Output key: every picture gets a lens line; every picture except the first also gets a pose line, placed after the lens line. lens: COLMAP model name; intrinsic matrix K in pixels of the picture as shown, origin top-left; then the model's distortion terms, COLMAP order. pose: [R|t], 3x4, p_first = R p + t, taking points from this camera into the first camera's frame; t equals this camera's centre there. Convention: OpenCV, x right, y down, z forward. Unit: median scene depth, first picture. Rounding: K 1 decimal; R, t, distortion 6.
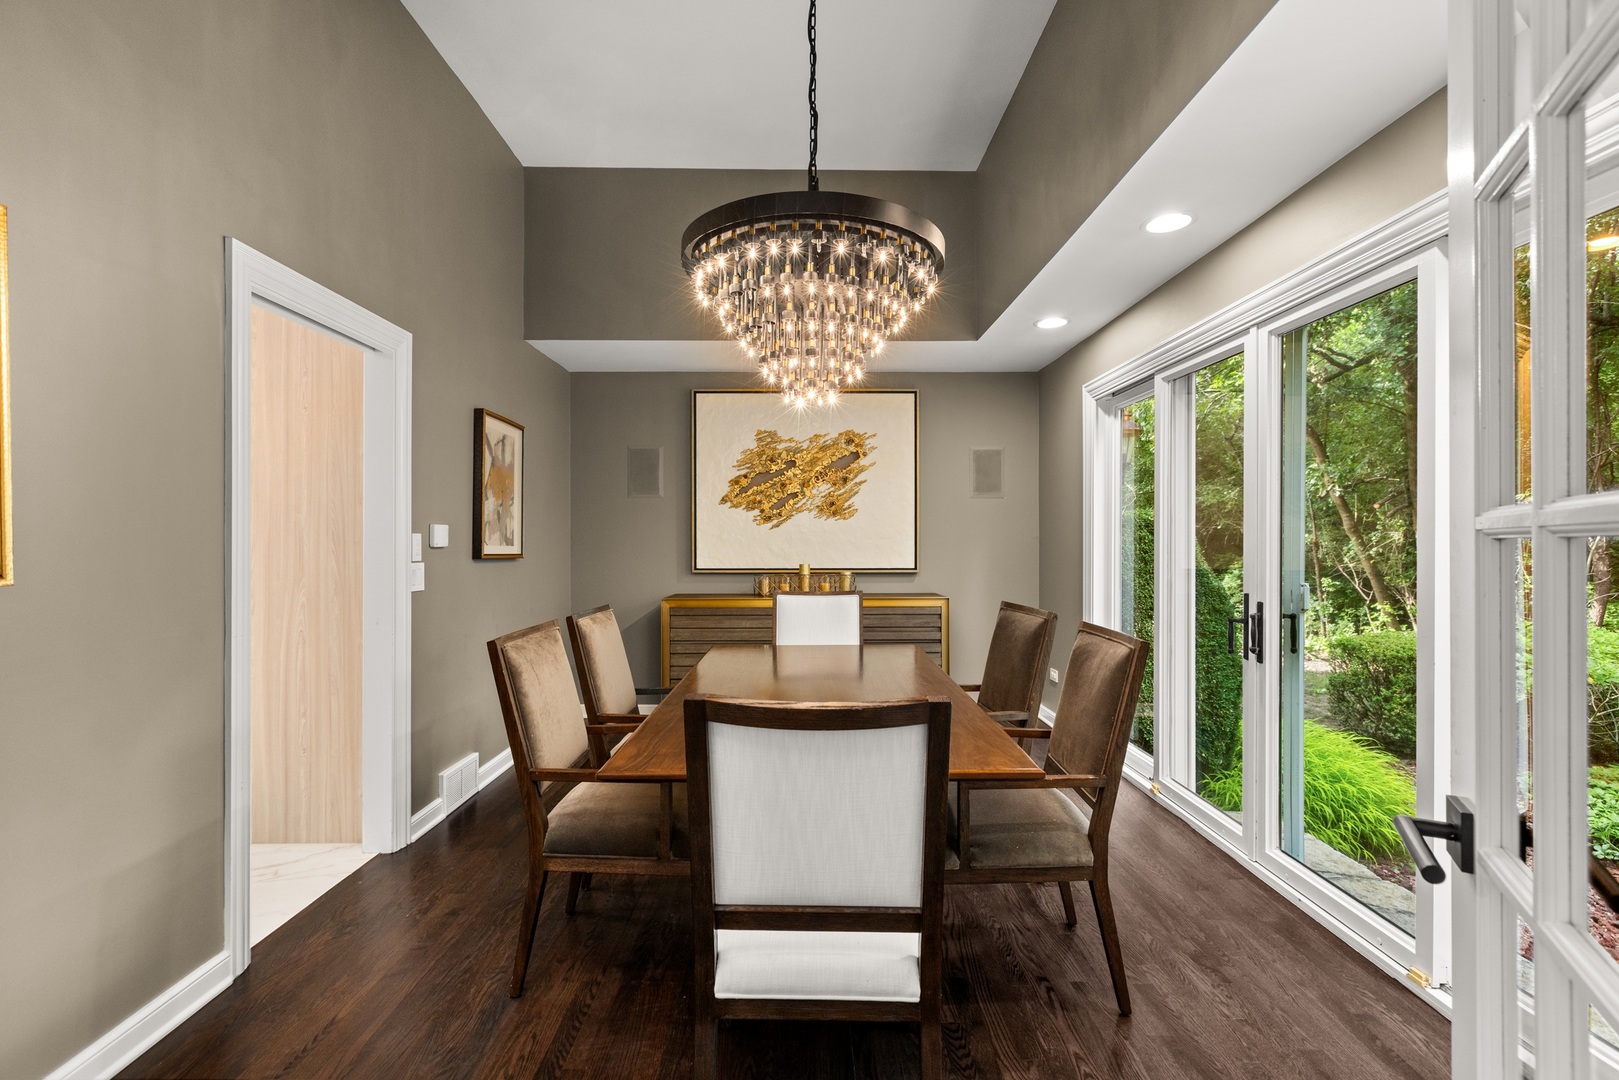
lens RADIAL K [[726.7, 0, 808.2], [0, 726.7, 535.9], [0, 0, 1]] dist [-0.001121, -0.000380]
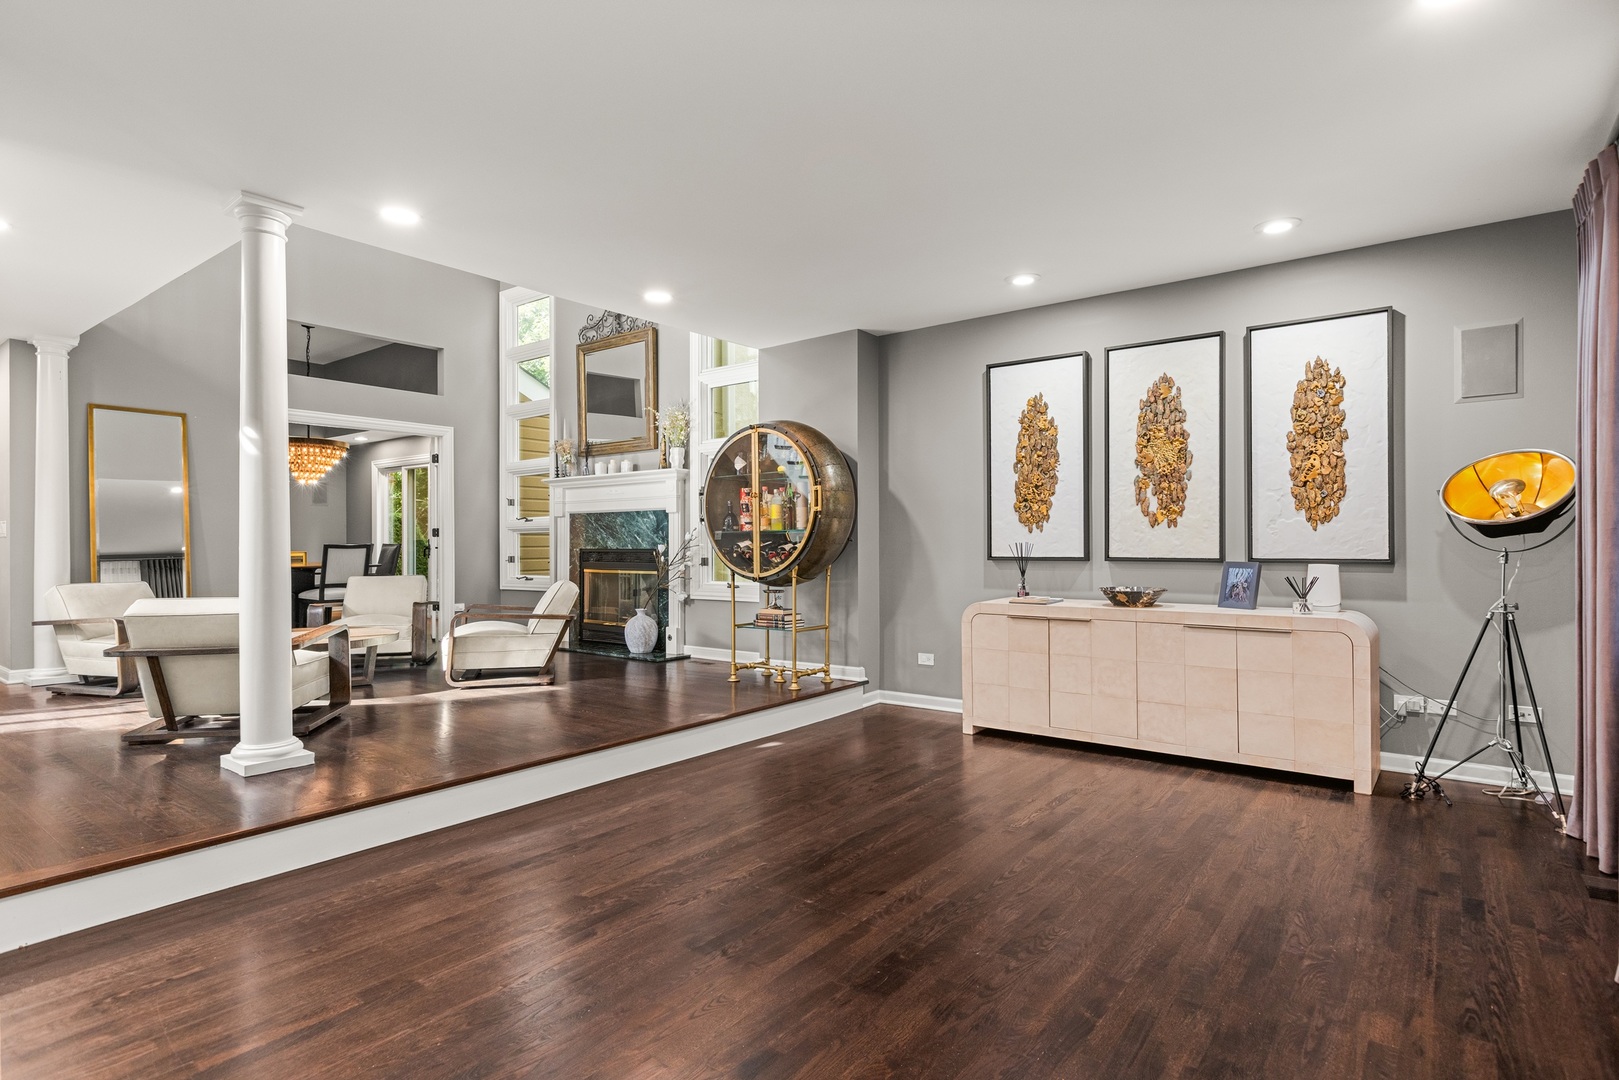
lens RADIAL K [[842.1, 0, 812.1], [0, 842.1, 543.8], [0, 0, 1]] dist [-0.001186, 0.000105]
pose [[0.623285, -0.005007, 0.781979, -1.128576], [0.002240, 0.999987, 0.004617, 0.071632], [-0.781991, -0.001127, 0.623288, -2.369061]]
